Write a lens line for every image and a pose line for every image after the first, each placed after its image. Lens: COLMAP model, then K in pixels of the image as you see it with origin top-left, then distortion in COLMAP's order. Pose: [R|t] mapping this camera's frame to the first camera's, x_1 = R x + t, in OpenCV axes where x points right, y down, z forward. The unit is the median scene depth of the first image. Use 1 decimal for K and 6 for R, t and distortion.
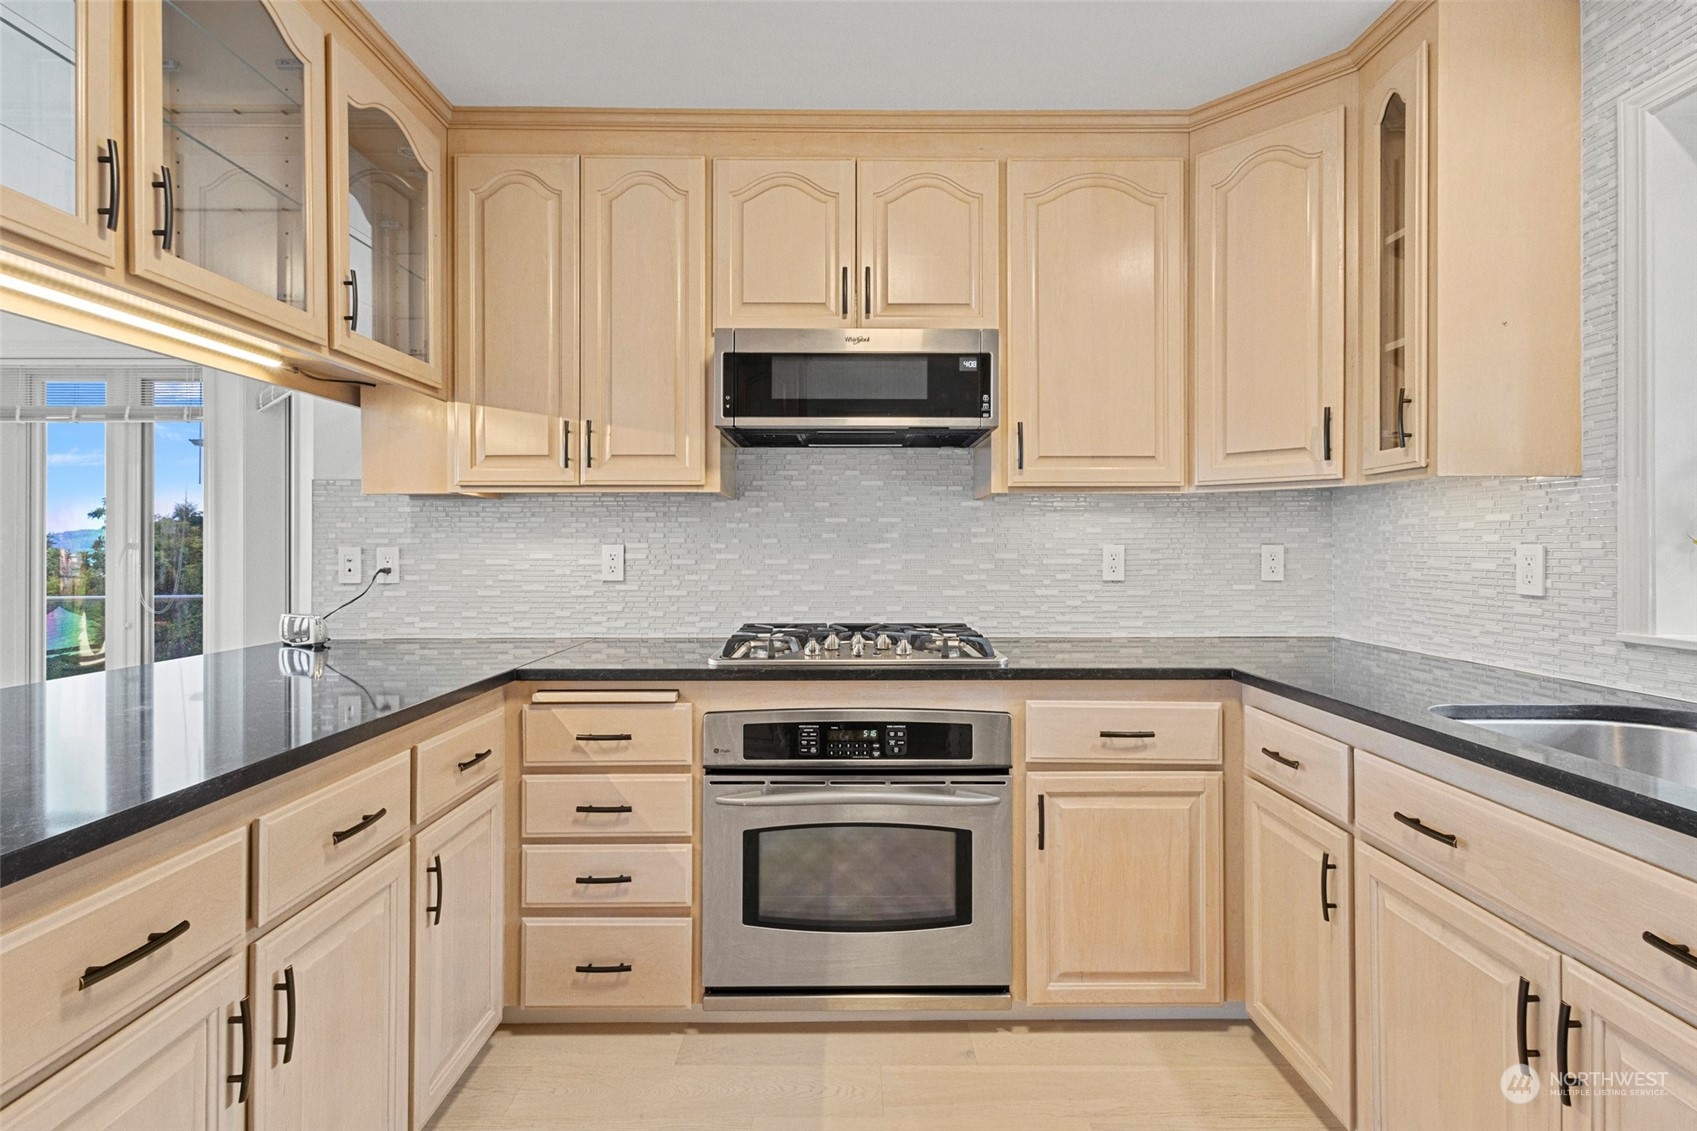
lens RADIAL K [[779.8, 0, 850.5], [0, 779.8, 553.0], [0, 0, 1]] dist [0.001191, 0.000254]
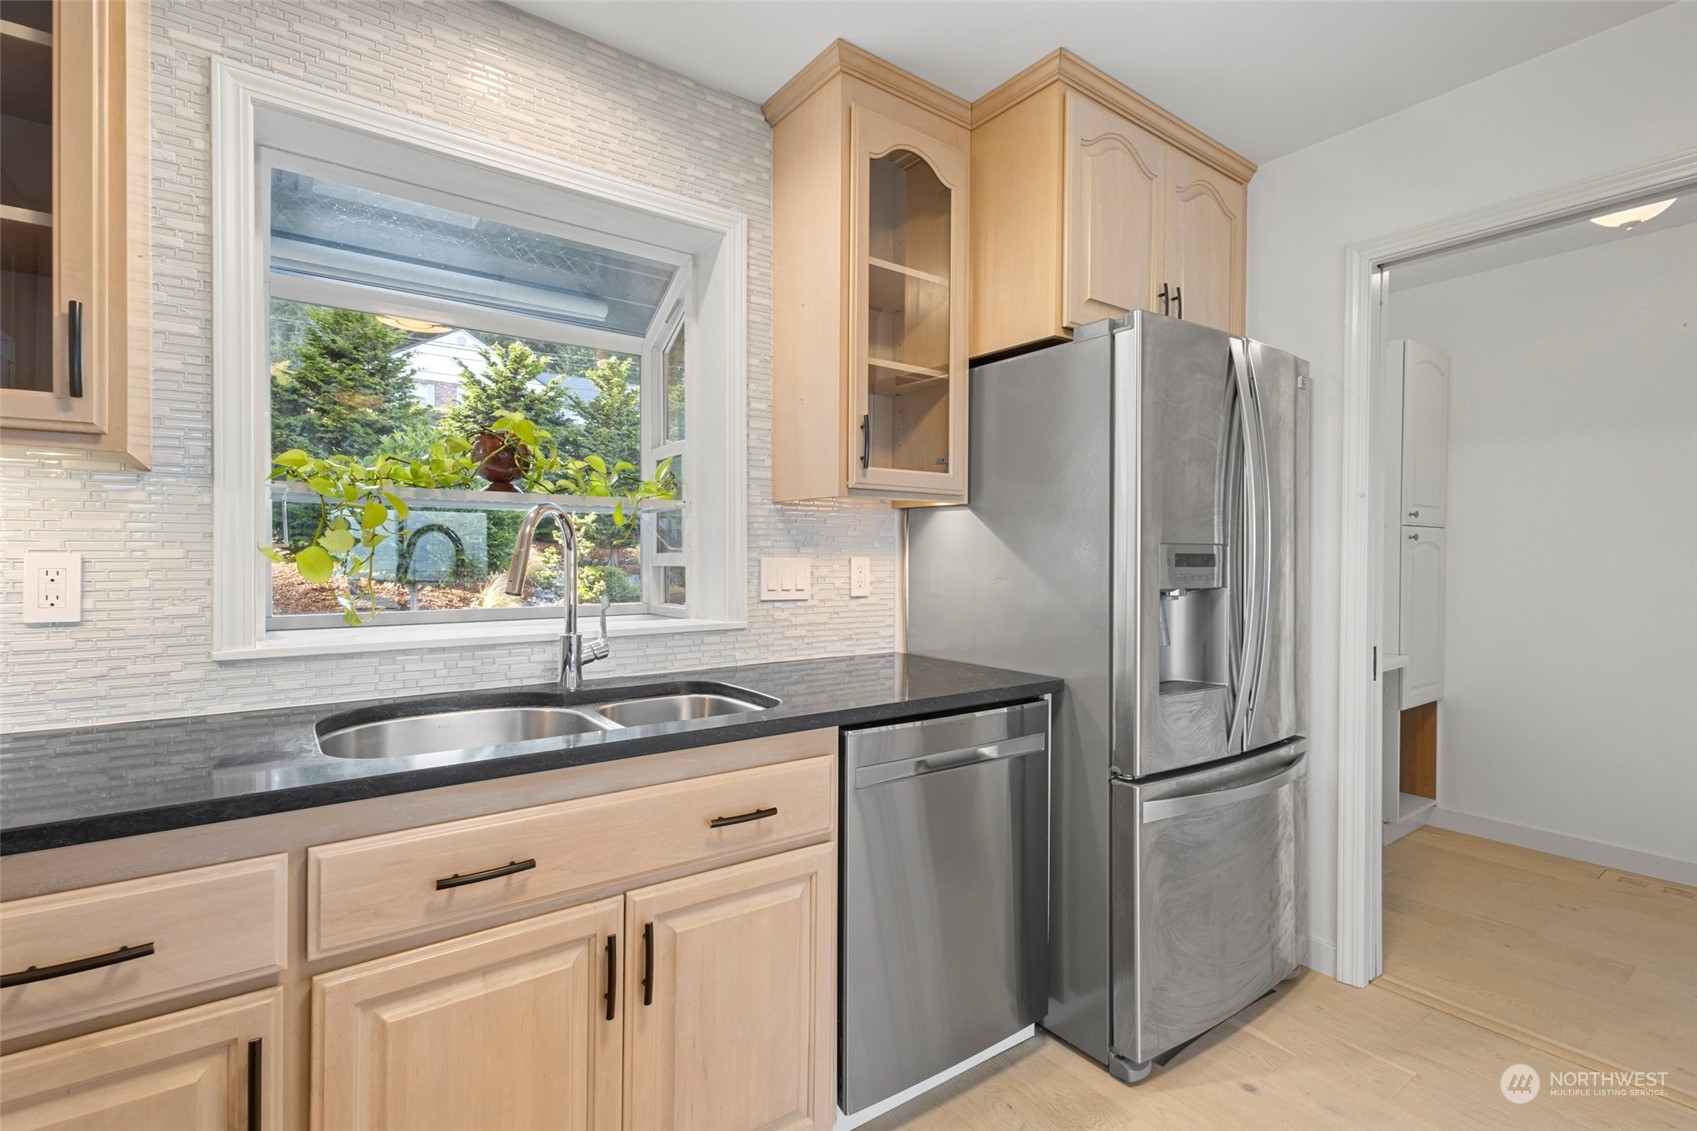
lens RADIAL K [[779.8, 0, 846.5], [0, 779.8, 564.6], [0, 0, 1]] dist [0.001191, 0.000254]
pose [[-0.587100, -0.001563, 0.809513, -0.159680], [0.009660, 0.999913, 0.008937, 0.001006], [-0.809457, 0.013067, -0.587034, 0.873273]]
